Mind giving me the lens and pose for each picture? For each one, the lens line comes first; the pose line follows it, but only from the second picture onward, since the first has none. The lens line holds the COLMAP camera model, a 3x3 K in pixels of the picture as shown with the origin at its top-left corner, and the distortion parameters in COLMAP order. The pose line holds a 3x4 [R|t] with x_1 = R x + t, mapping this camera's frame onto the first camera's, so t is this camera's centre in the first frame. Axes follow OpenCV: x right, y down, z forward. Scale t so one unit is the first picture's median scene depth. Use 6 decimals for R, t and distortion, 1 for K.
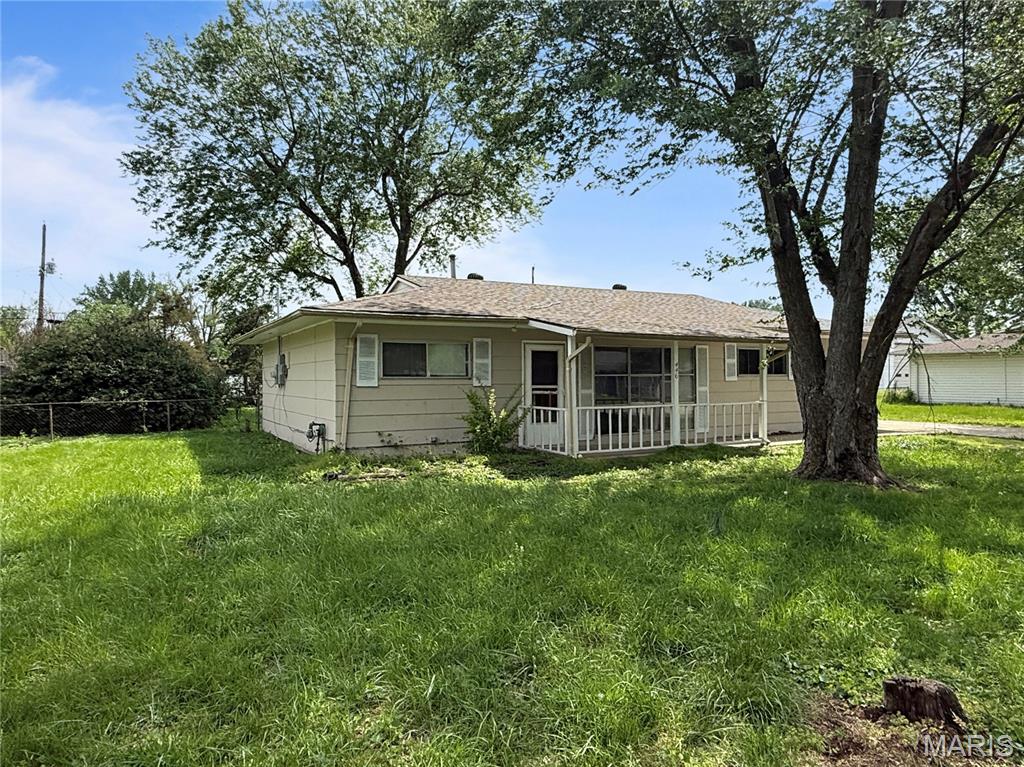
lens RADIAL K [[637.3, 0, 509.2], [0, 637.3, 380.5], [0, 0, 1]] dist [-0.003274, -0.000991]
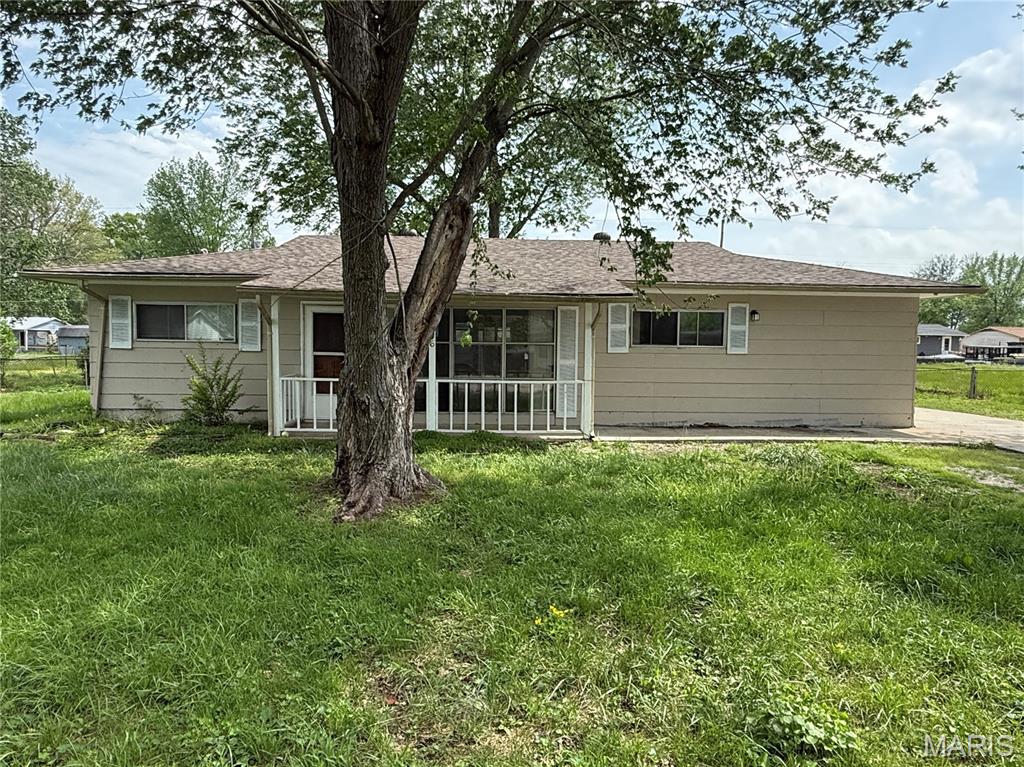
lens RADIAL K [[637.3, 0, 512.3], [0, 637.3, 384.3], [0, 0, 1]] dist [-0.003274, -0.000991]
pose [[0.913091, 0.043653, -0.405413, 0.658259], [-0.021253, 0.997997, 0.059591, -0.006090], [0.407202, -0.045796, 0.912189, 0.299727]]
